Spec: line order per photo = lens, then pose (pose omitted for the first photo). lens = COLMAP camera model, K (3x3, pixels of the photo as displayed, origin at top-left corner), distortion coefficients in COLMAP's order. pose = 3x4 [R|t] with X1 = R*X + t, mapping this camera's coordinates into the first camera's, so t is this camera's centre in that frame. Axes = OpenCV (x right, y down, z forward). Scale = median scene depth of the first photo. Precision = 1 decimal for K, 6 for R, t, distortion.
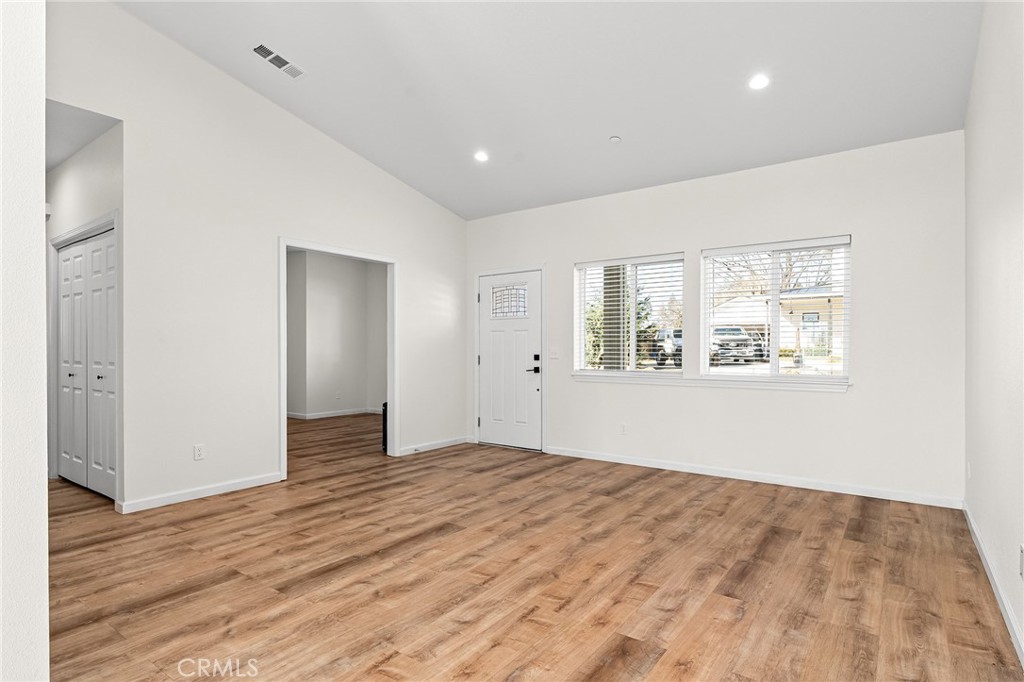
lens RADIAL K [[533.4, 0, 511.4], [0, 533.4, 347.3], [0, 0, 1]] dist [-0.002650, -0.000115]
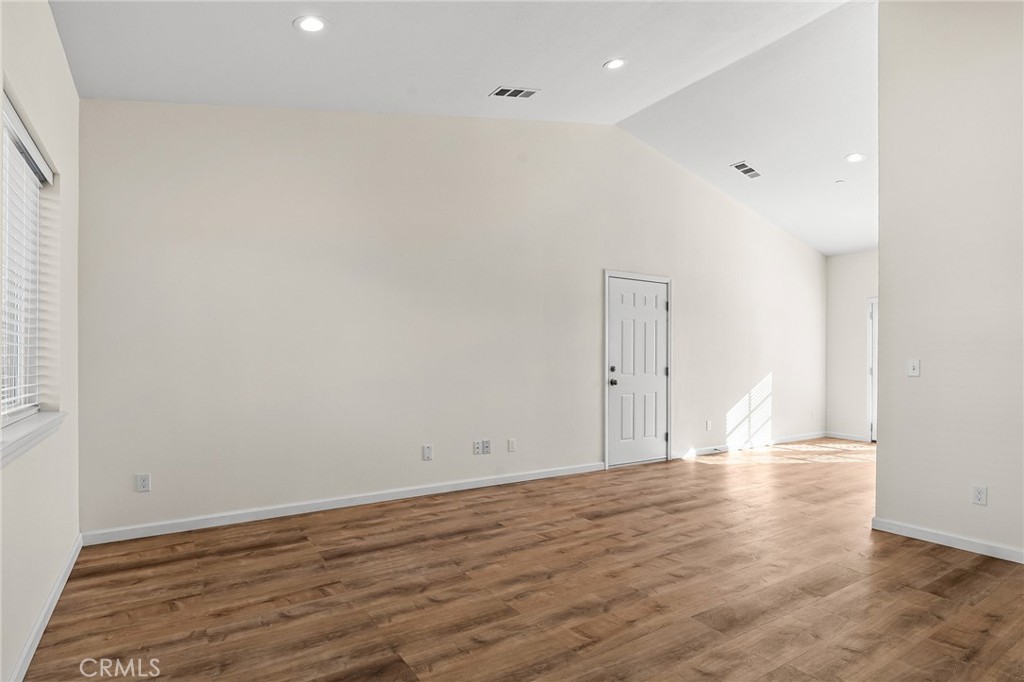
lens RADIAL K [[539.3, 0, 517.7], [0, 539.3, 351.6], [0, 0, 1]] dist [-0.001224, -0.000626]
pose [[-0.939500, 0.000099, 0.342550, -0.117710], [-0.006443, 0.999818, -0.017958, 0.005930], [-0.342490, -0.019079, -0.939328, 1.835933]]
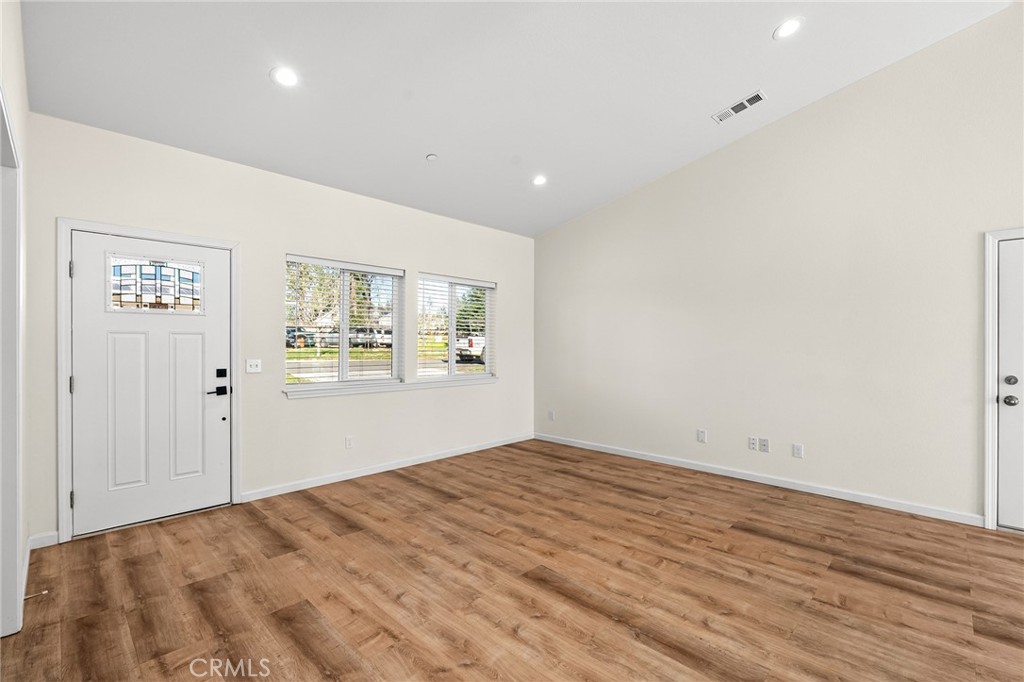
lens RADIAL K [[449.5, 0, 513.8], [0, 449.5, 342.0], [0, 0, 1]] dist [-0.002078, -0.000244]
pose [[0.138534, 0.005103, 0.990345, -0.896673], [-0.006776, 0.999968, -0.004205, -0.041250], [-0.990335, -0.006128, 0.138564, 0.990738]]
